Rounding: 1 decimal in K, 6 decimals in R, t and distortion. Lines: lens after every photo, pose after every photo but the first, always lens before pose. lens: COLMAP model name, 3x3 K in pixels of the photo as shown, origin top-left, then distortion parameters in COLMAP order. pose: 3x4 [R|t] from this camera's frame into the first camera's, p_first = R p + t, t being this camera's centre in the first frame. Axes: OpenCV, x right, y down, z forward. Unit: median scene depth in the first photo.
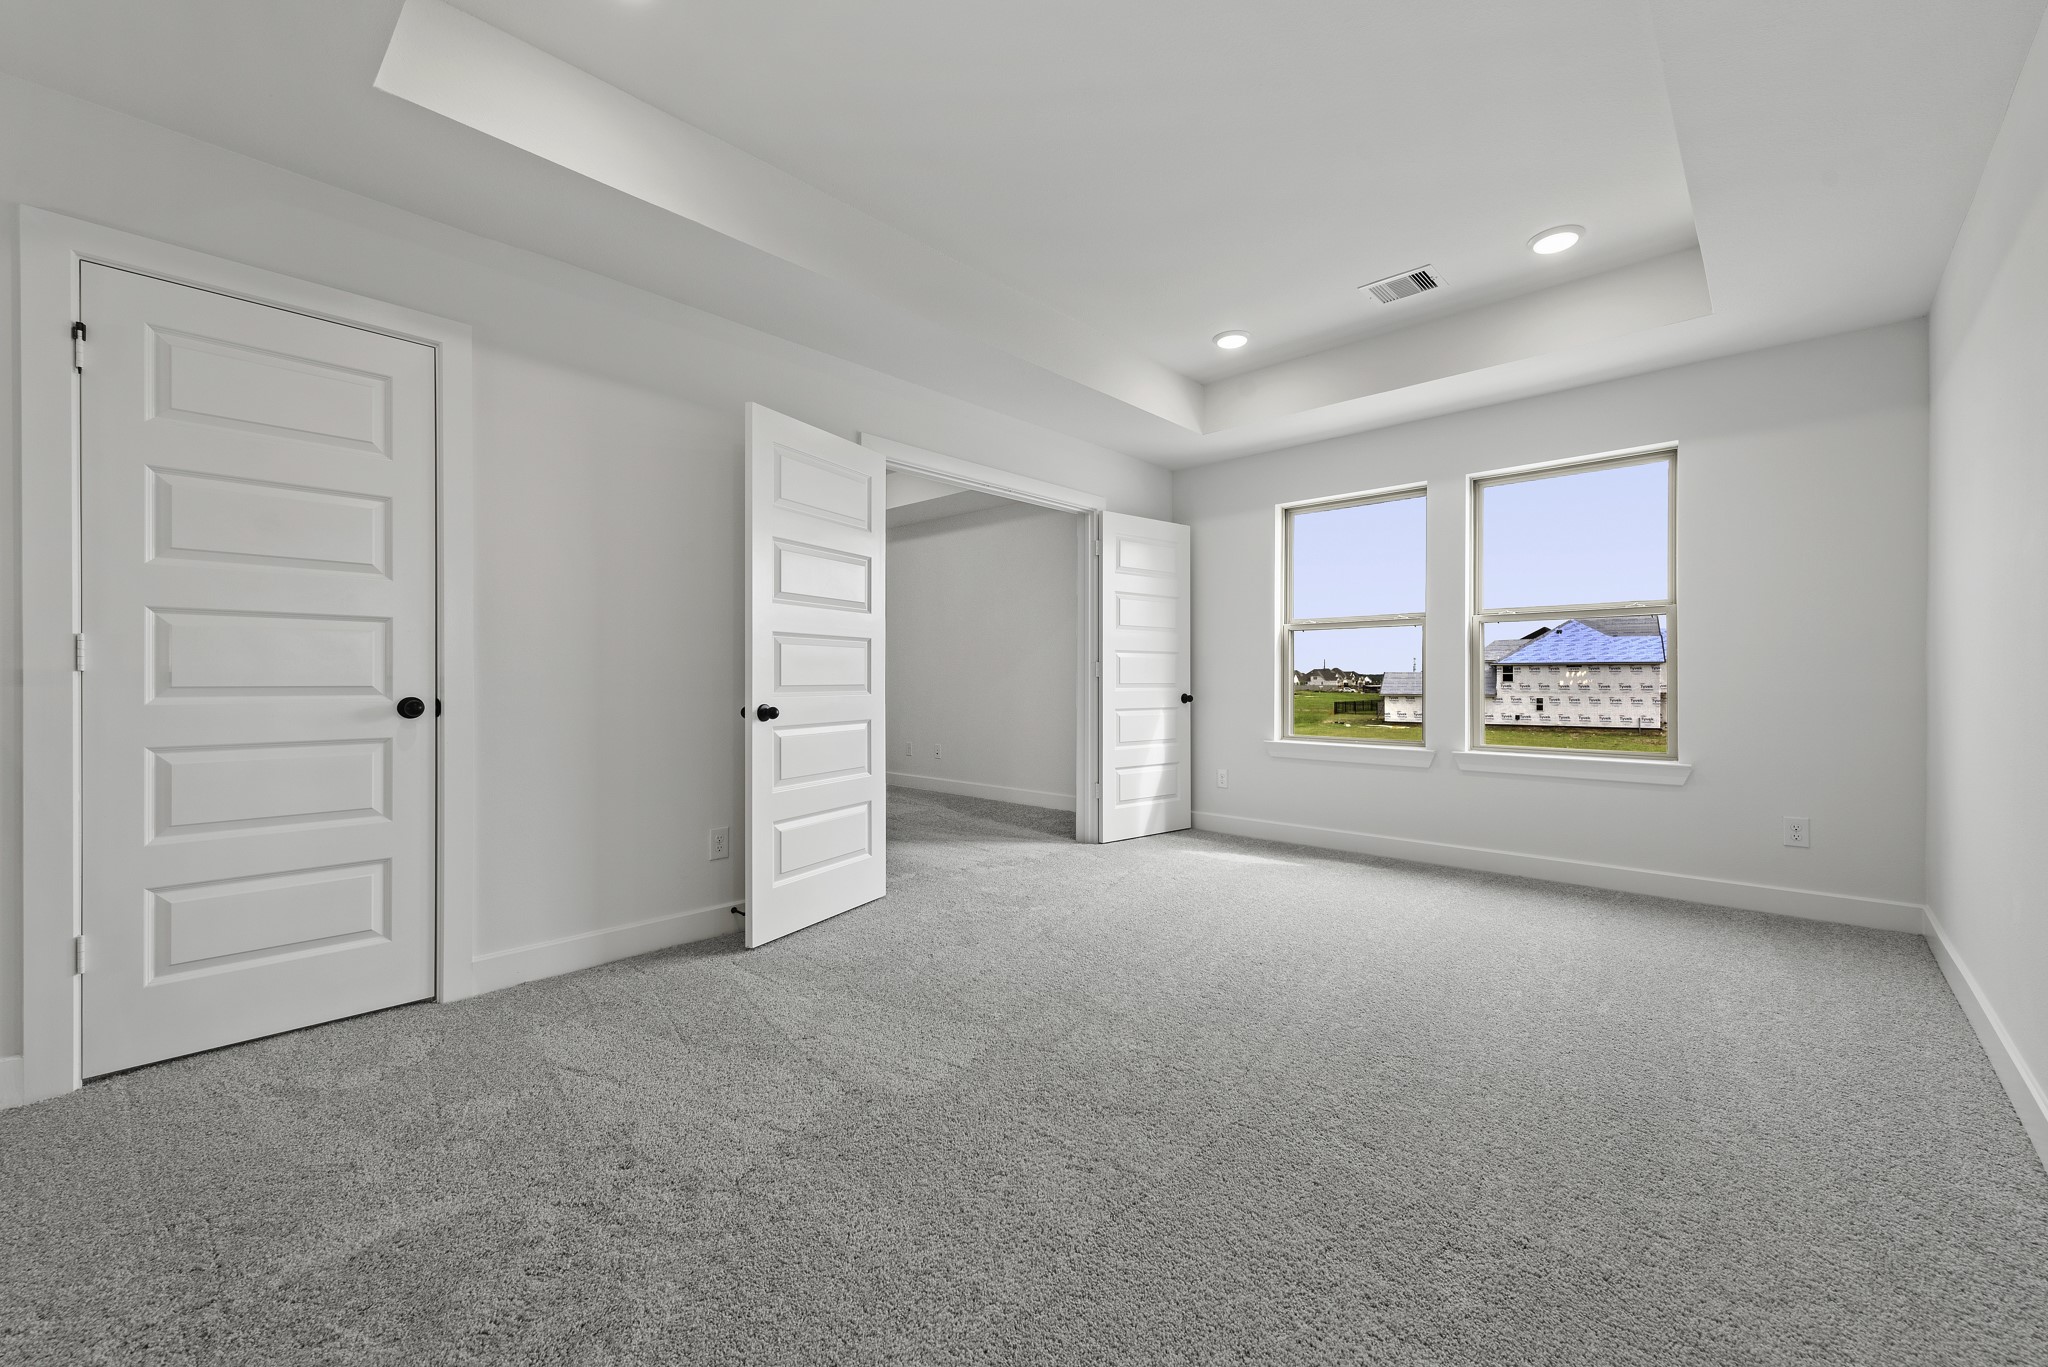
lens RADIAL K [[805.0, 0, 1022.3], [0, 805.0, 689.2], [0, 0, 1]] dist [0.013868, -0.000981]
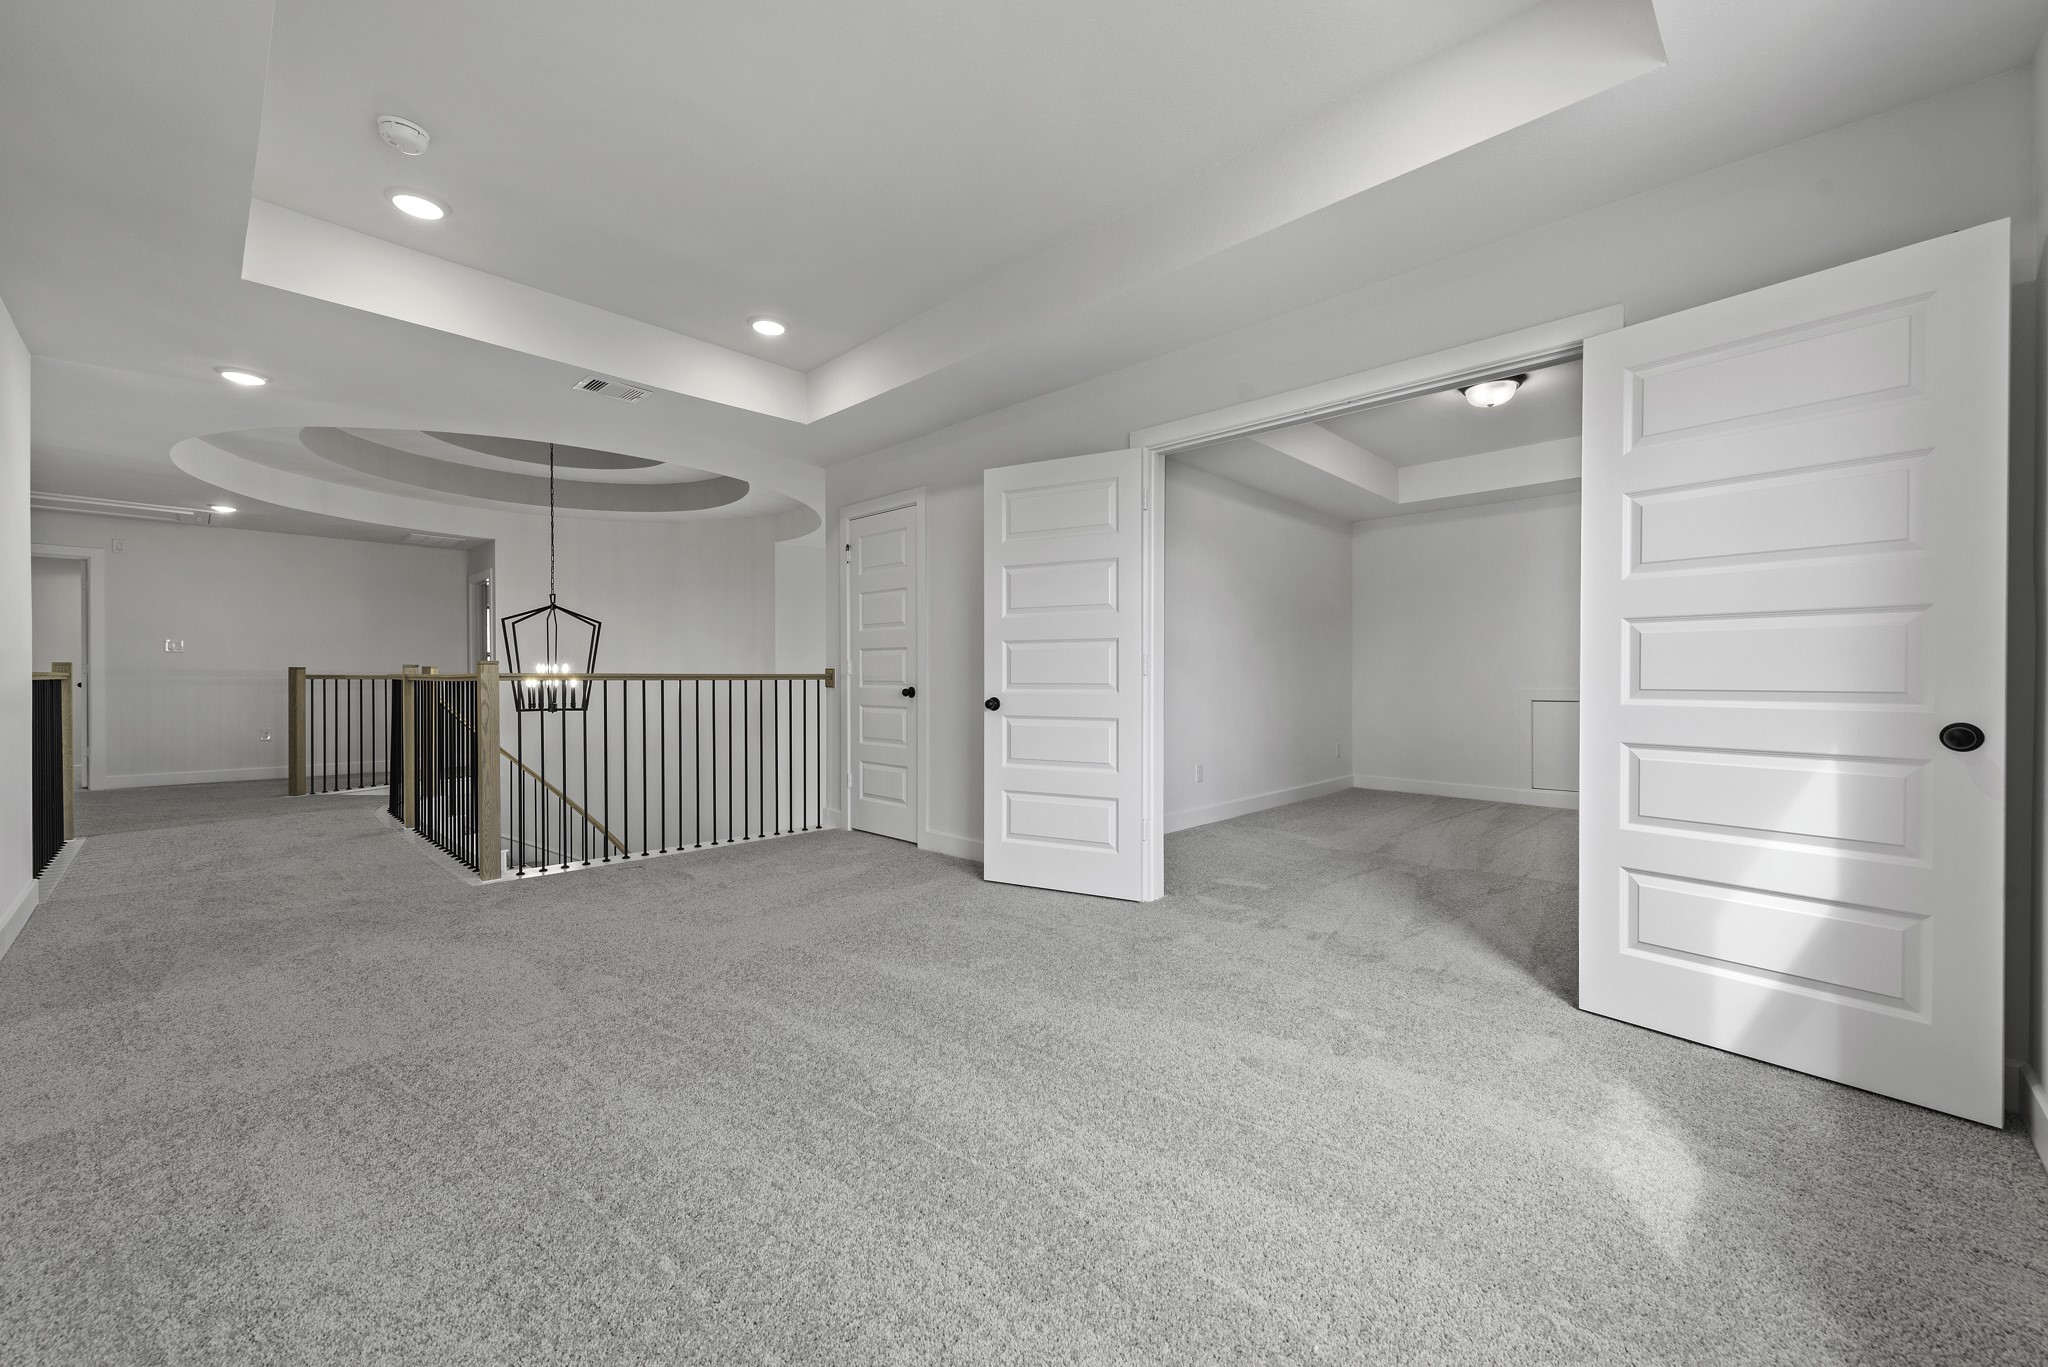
lens RADIAL K [[805.0, 0, 1025.8], [0, 805.0, 676.5], [0, 0, 1]] dist [0.013868, -0.000981]
pose [[-0.015778, 0.001128, -0.999875, 0.589115], [-0.012601, 0.999920, 0.001327, -0.010041], [0.999796, 0.012620, -0.015762, 0.644357]]
